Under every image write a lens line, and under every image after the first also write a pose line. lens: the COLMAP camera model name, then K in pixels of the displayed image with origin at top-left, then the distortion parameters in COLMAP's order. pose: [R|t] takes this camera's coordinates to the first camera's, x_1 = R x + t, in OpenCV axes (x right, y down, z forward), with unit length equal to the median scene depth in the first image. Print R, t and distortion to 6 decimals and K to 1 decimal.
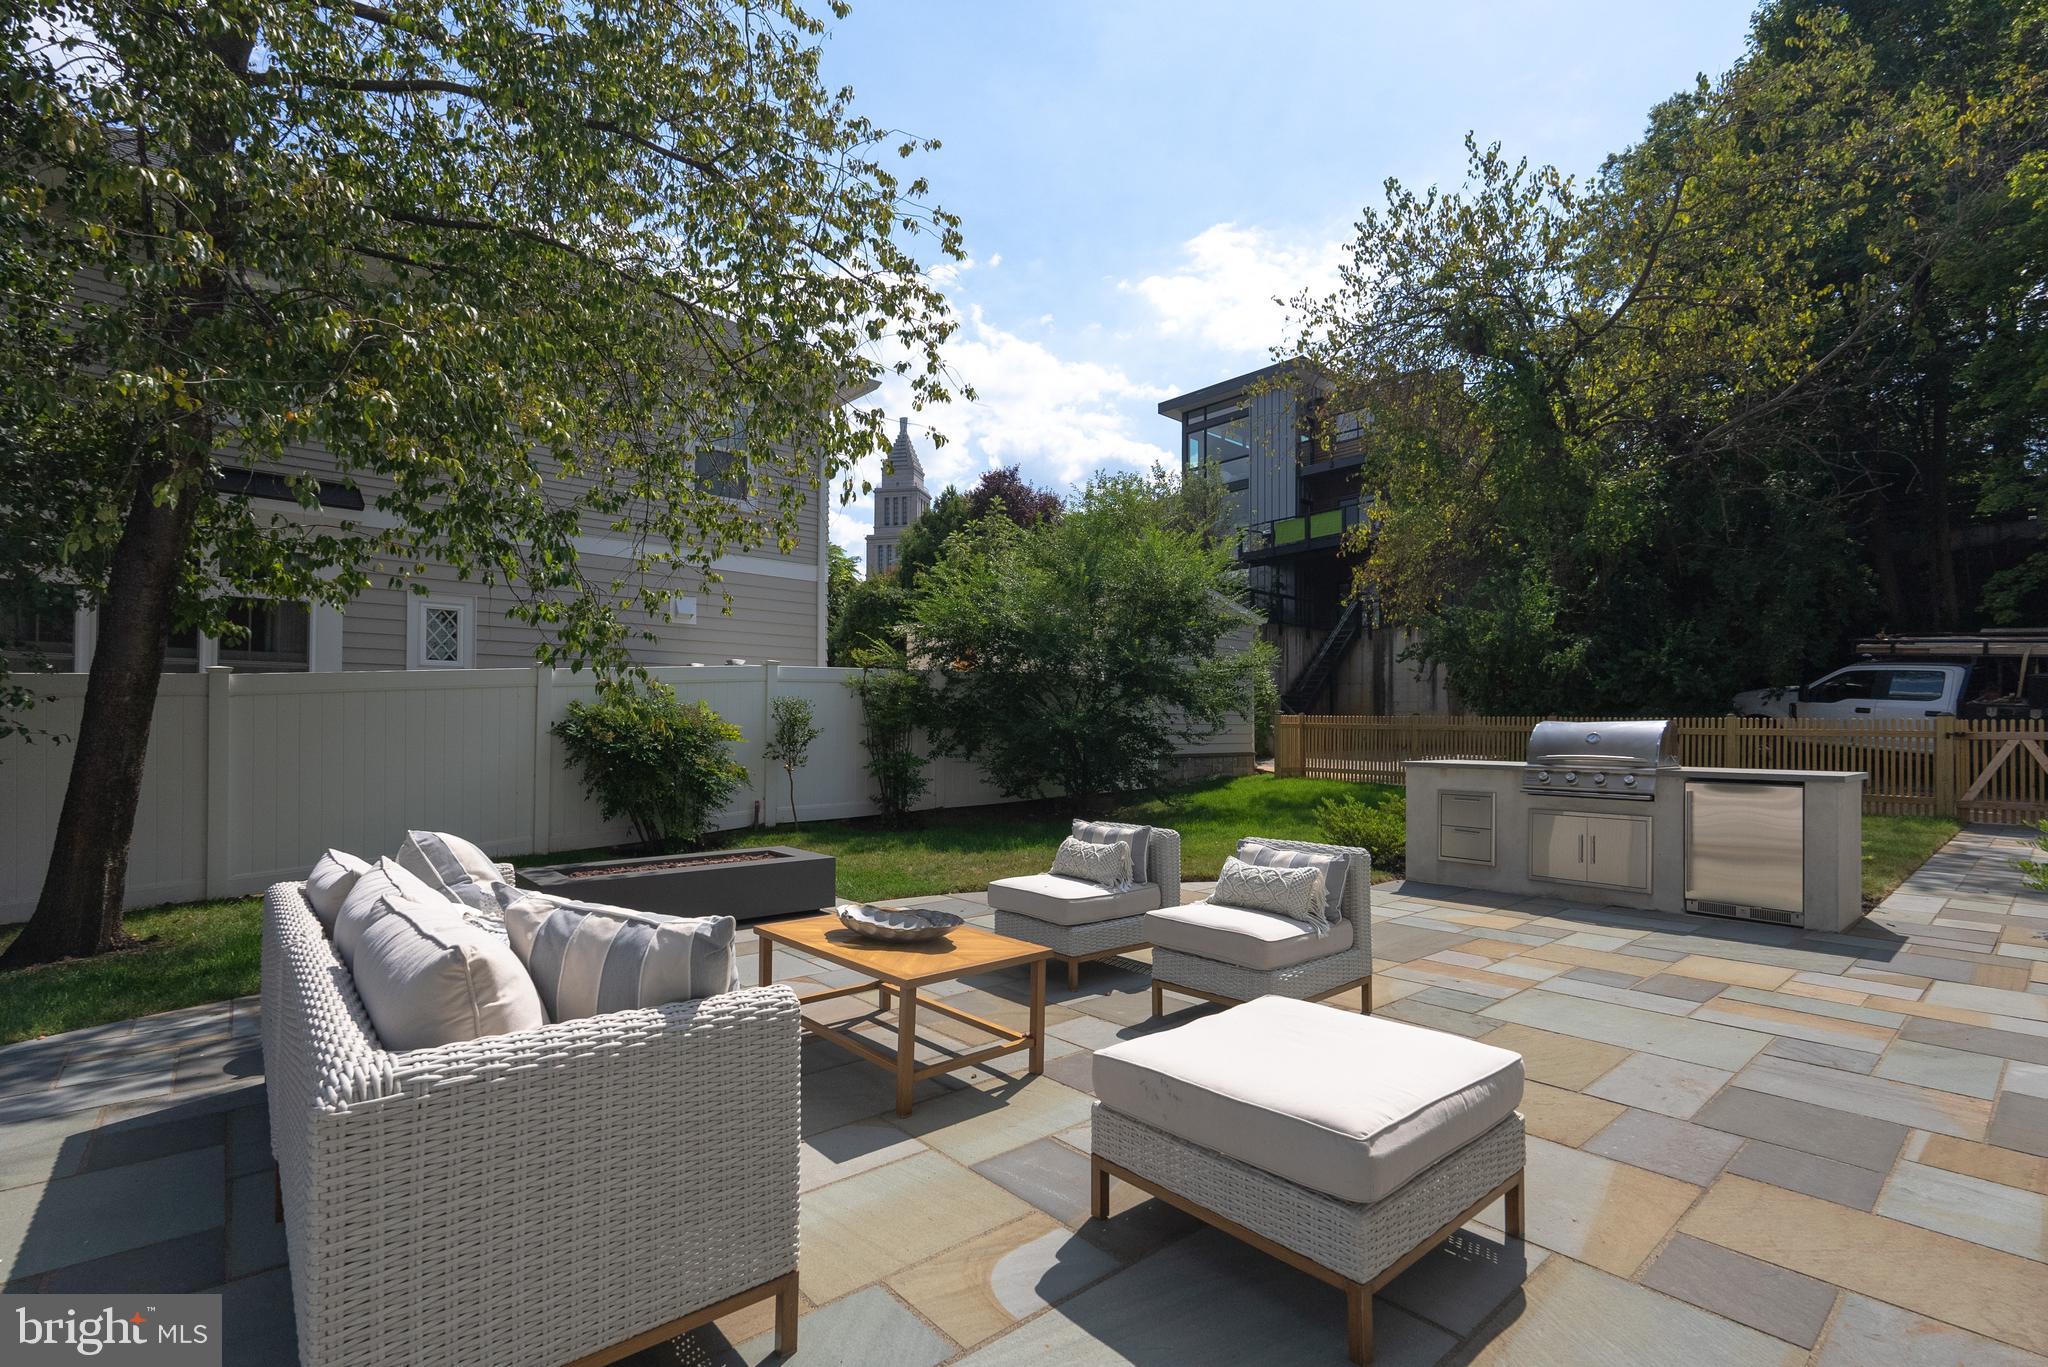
lens RADIAL K [[928.3, 0, 1037.8], [0, 928.3, 717.8], [0, 0, 1]] dist [-0.004460, 0.000641]
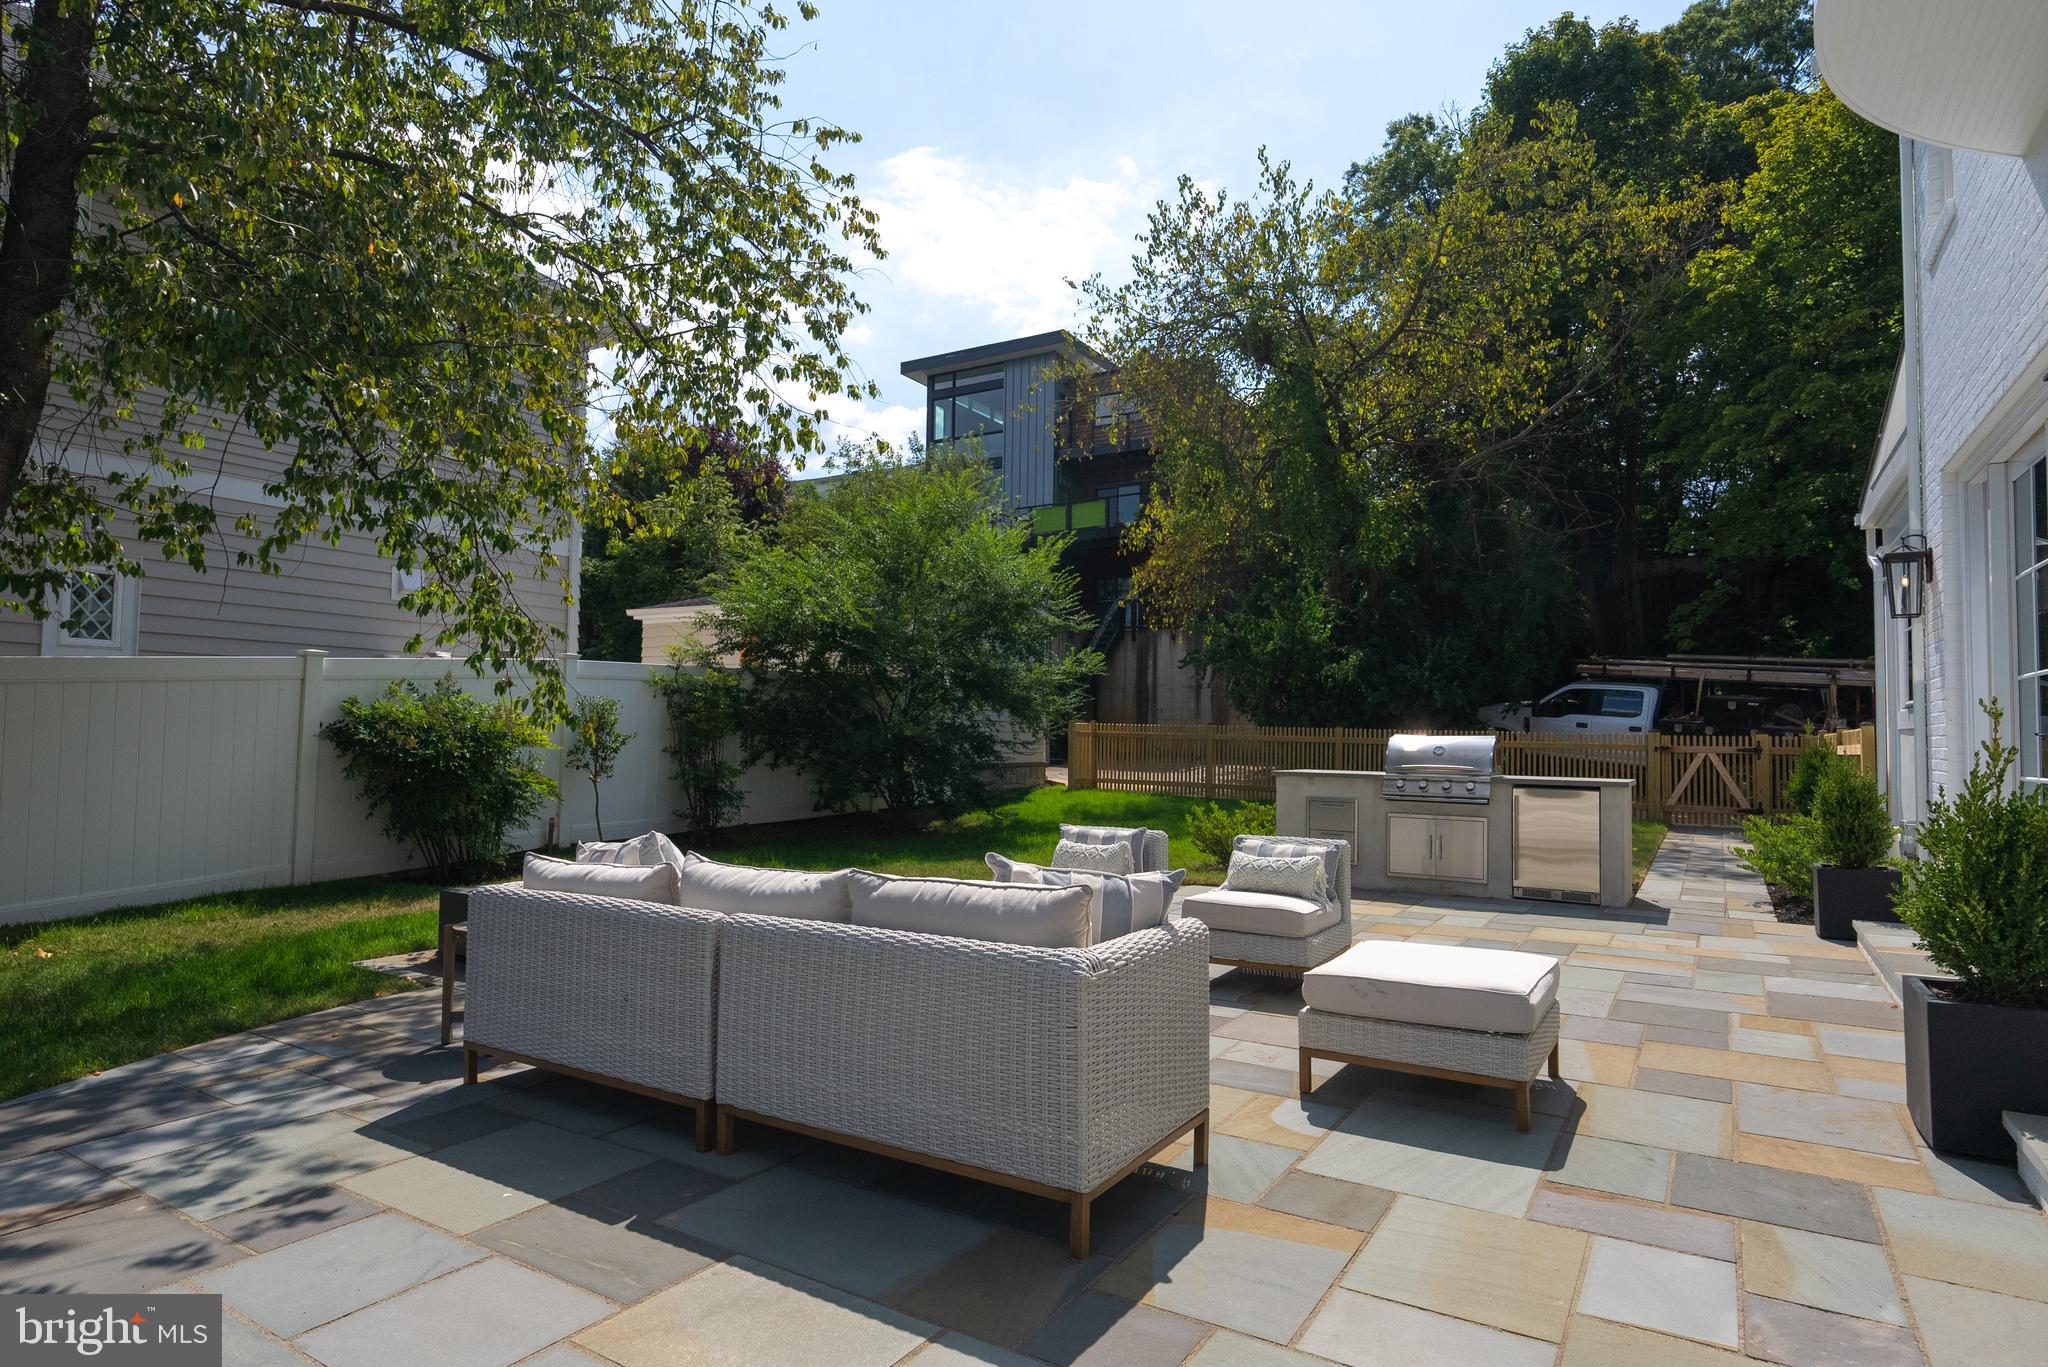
lens RADIAL K [[1126.9, 0, 1023.5], [0, 1126.9, 684.6], [0, 0, 1]] dist [-0.002704, 0.000433]
pose [[0.955795, 0.022638, 0.293160, -0.161850], [-0.013346, 0.999344, -0.033658, -0.003102], [-0.293729, 0.028258, 0.955471, -0.099136]]
